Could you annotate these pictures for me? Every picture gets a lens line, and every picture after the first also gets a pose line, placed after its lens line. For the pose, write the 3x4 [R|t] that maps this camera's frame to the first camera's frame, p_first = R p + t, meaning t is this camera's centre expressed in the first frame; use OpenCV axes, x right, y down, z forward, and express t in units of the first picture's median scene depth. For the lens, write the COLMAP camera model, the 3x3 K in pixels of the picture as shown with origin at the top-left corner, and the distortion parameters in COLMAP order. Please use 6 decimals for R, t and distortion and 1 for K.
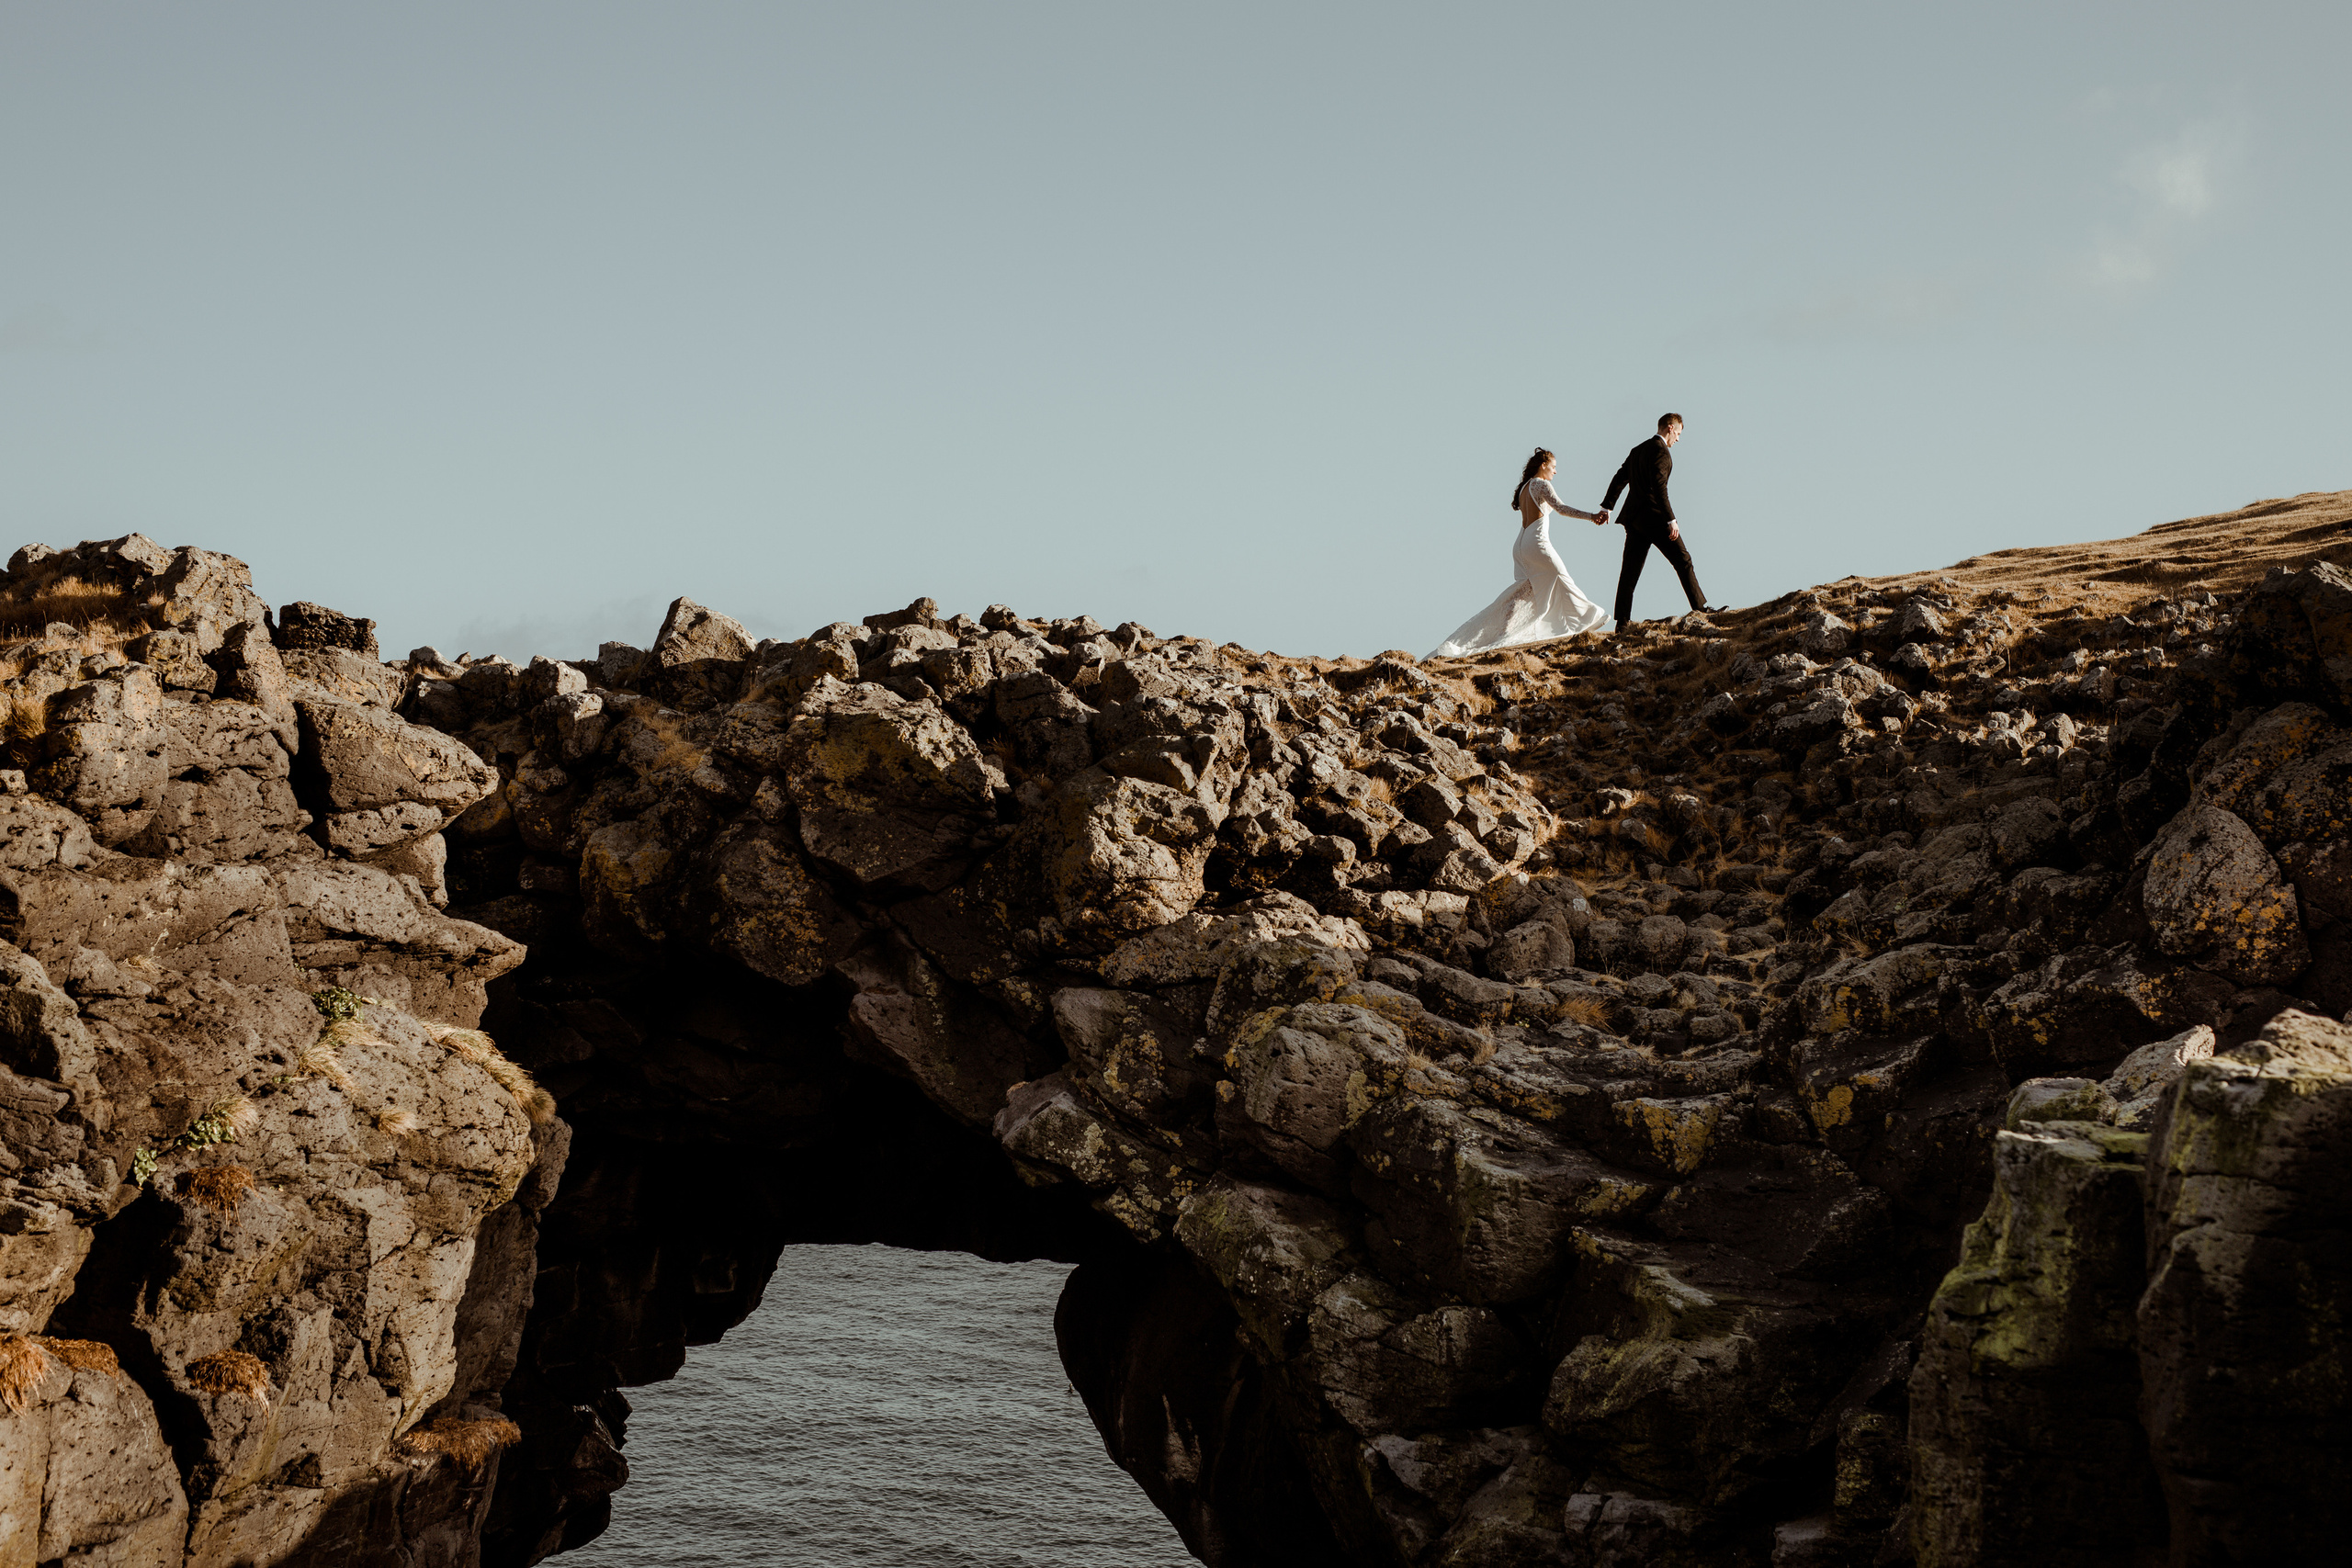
lens RADIAL K [[3492.9, 0, 1173.6], [0, 3492.9, 737.4], [0, 0, 1]] dist [0.005332, -0.007929]
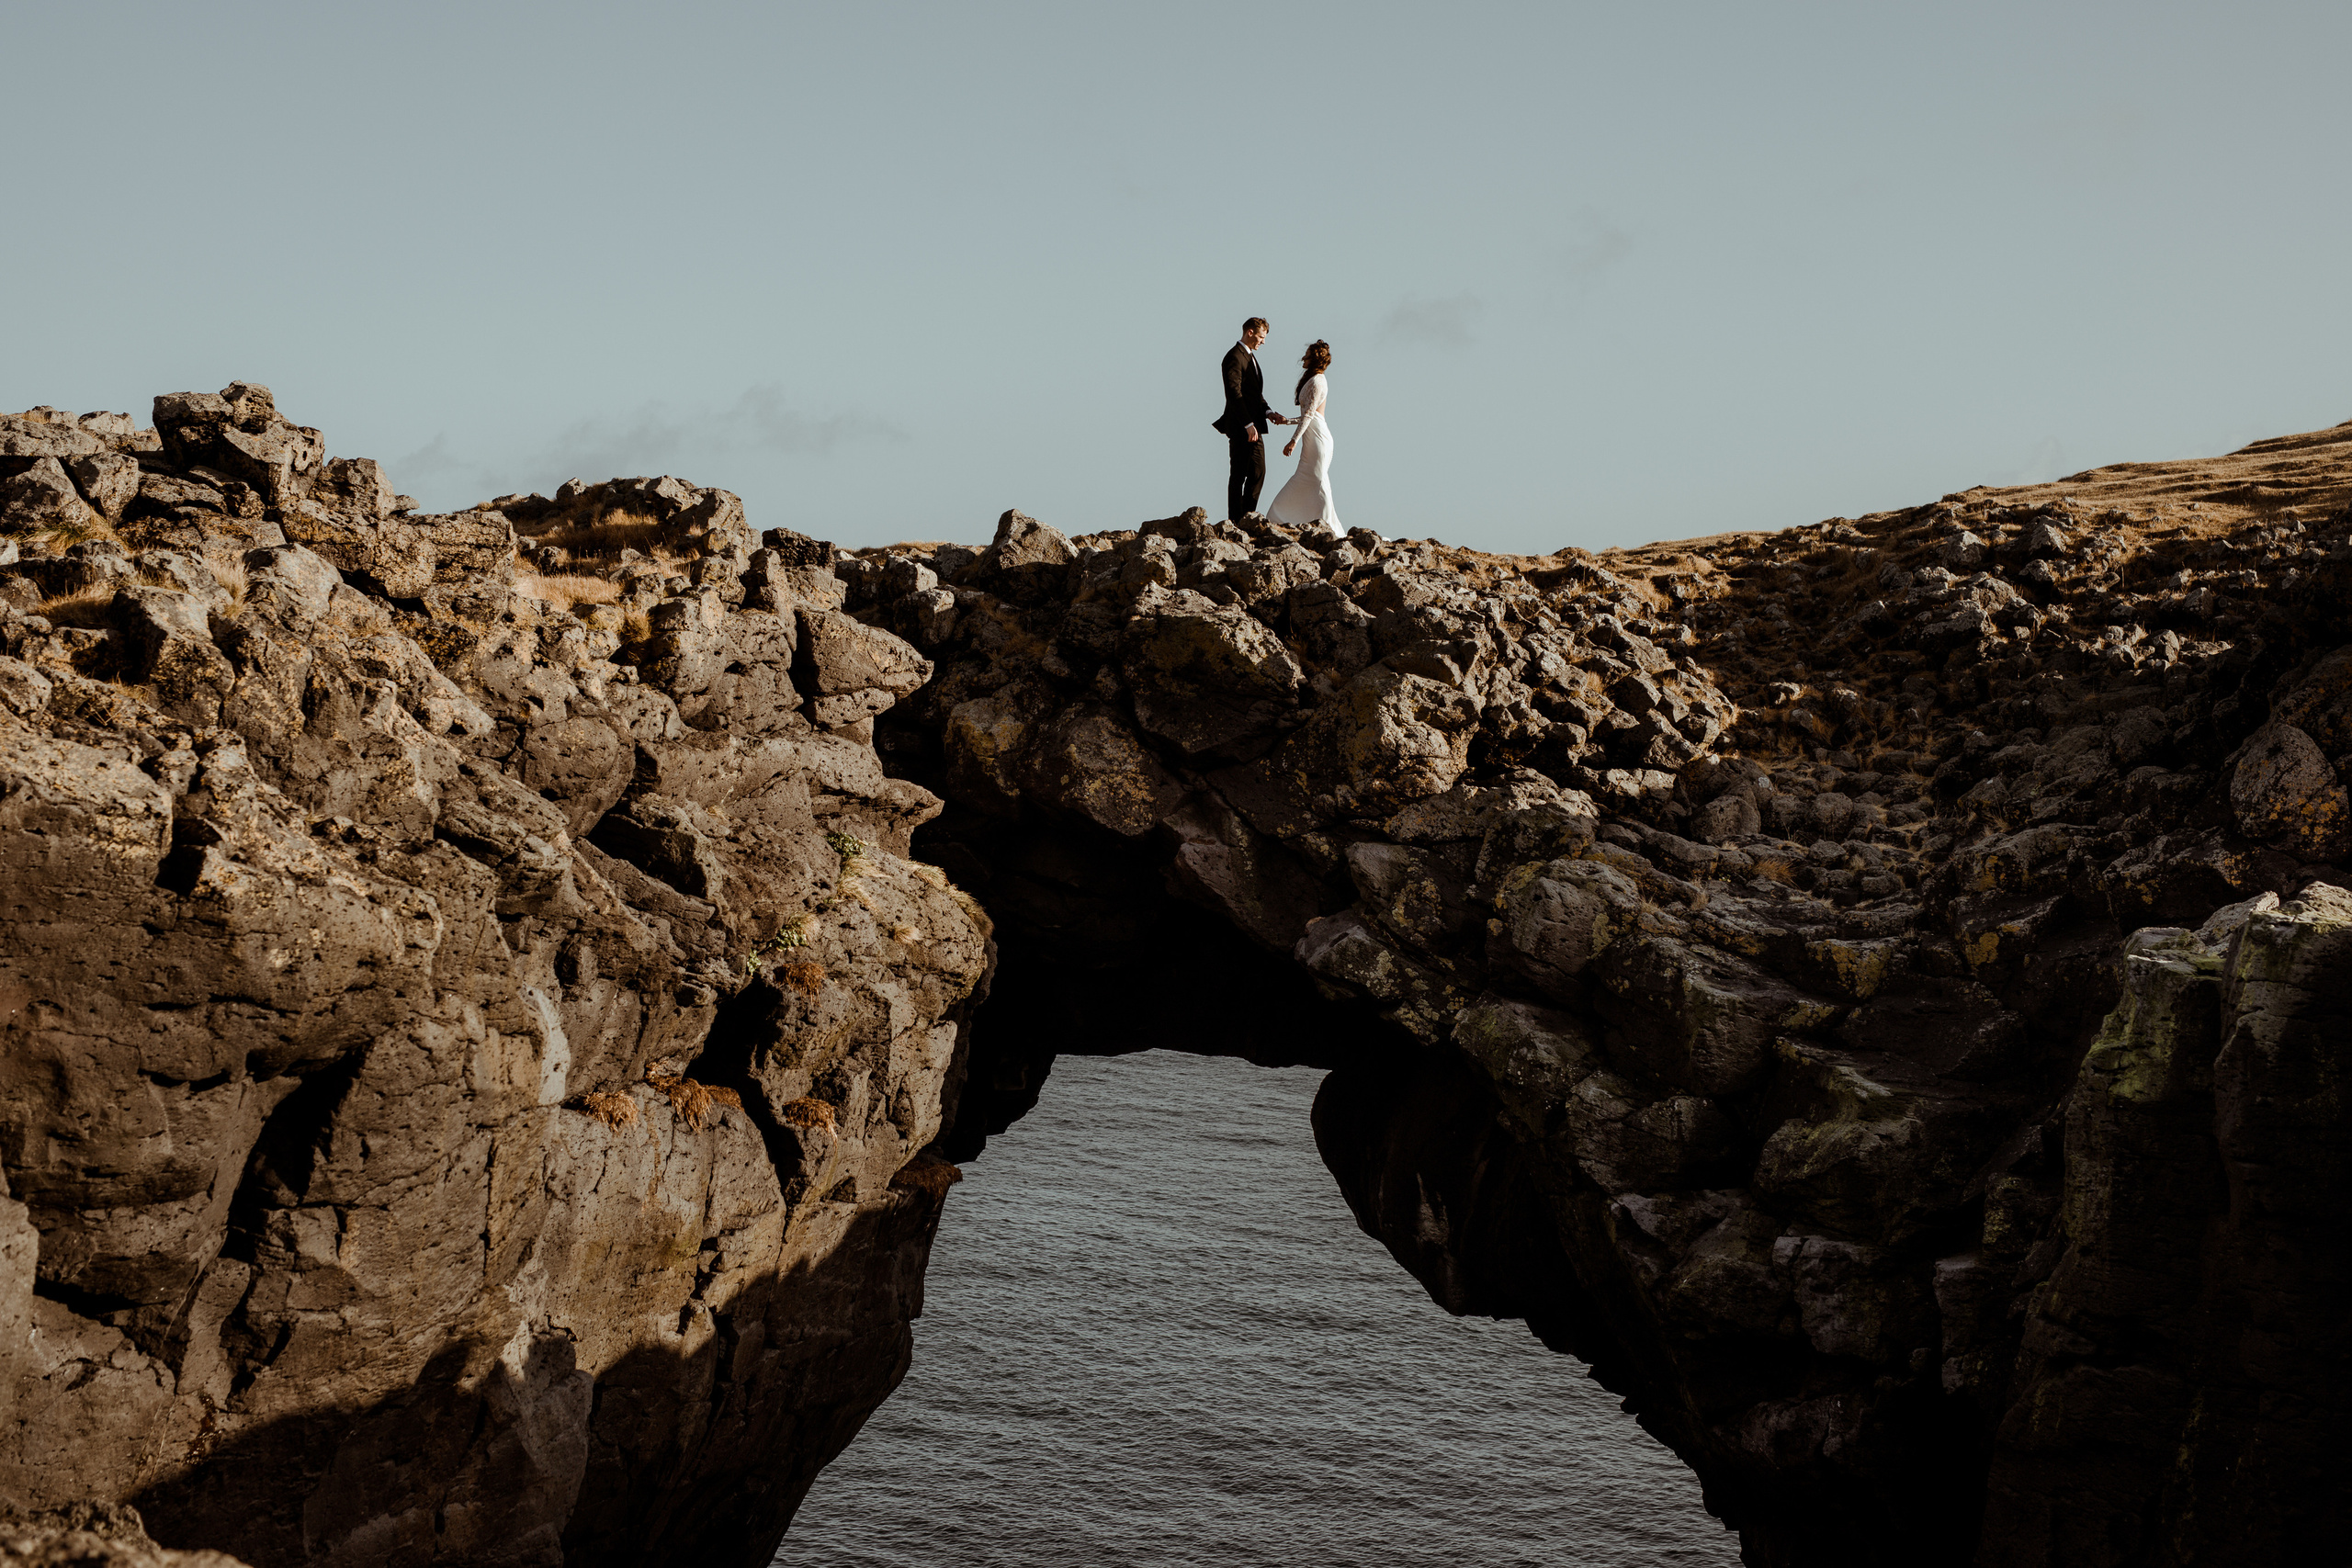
lens RADIAL K [[3492.9, 0, 1173.6], [0, 3492.9, 737.4], [0, 0, 1]] dist [0.005332, -0.007929]
pose [[0.999478, 0.020618, -0.024869, -0.068908], [-0.019509, 0.998839, 0.044057, -0.020130], [0.025748, -0.043549, 0.998719, -0.253959]]
